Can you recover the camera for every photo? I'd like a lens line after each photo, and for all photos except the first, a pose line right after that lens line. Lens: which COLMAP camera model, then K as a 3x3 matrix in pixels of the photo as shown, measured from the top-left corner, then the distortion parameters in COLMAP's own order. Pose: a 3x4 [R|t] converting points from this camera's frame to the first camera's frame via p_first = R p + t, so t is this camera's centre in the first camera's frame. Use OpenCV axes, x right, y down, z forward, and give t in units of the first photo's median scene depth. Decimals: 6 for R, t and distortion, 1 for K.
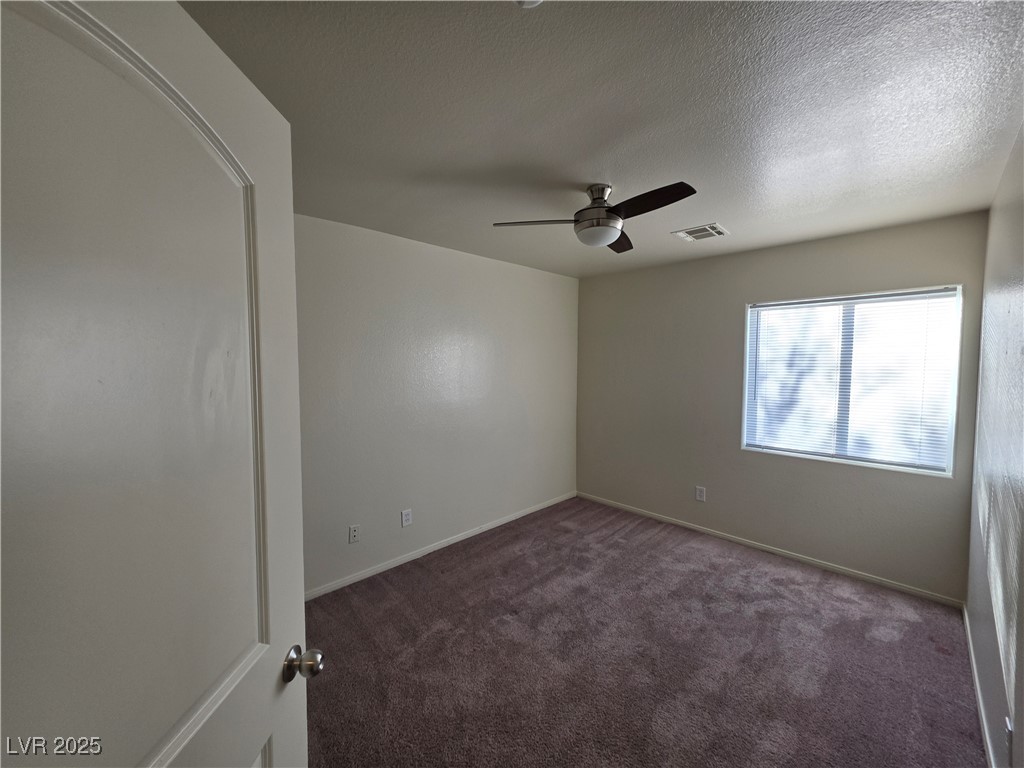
lens RADIAL K [[411.0, 0, 515.0], [0, 411.0, 386.6], [0, 0, 1]] dist [0.001978, -0.000162]
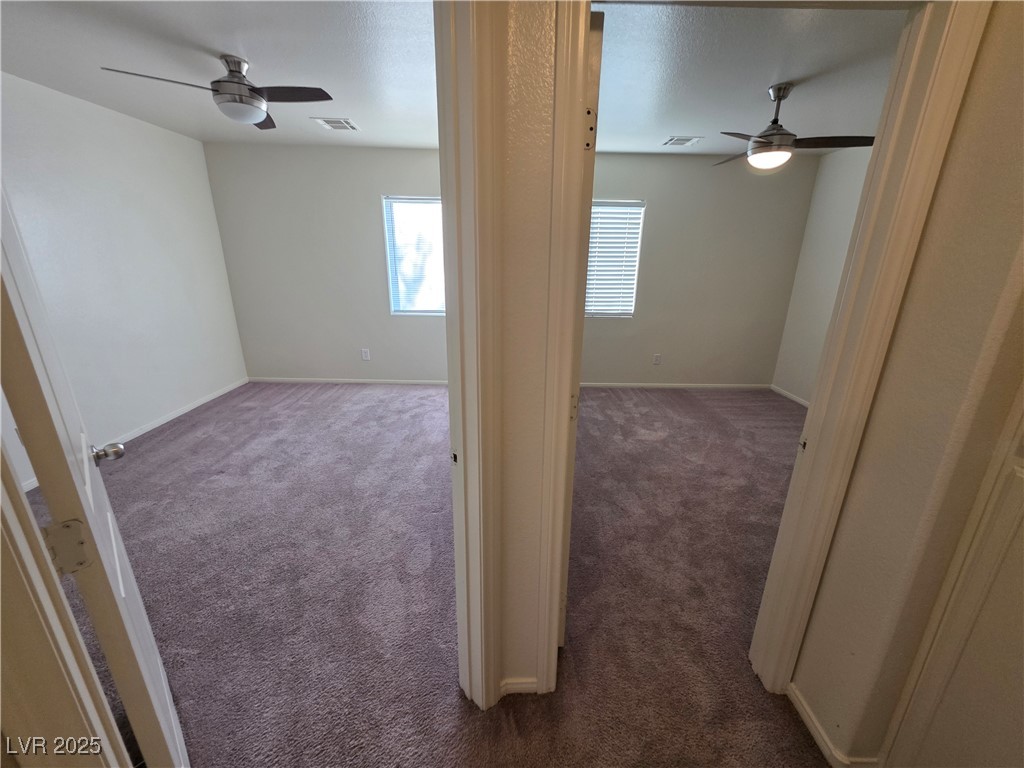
lens RADIAL K [[413.0, 0, 518.6], [0, 413.0, 384.0], [0, 0, 1]] dist [0.002759, 0.000094]
pose [[0.699206, -0.206620, 0.684412, -0.136737], [0.028729, 0.964673, 0.261879, 0.038546], [-0.714343, -0.163445, 0.680441, -0.271721]]
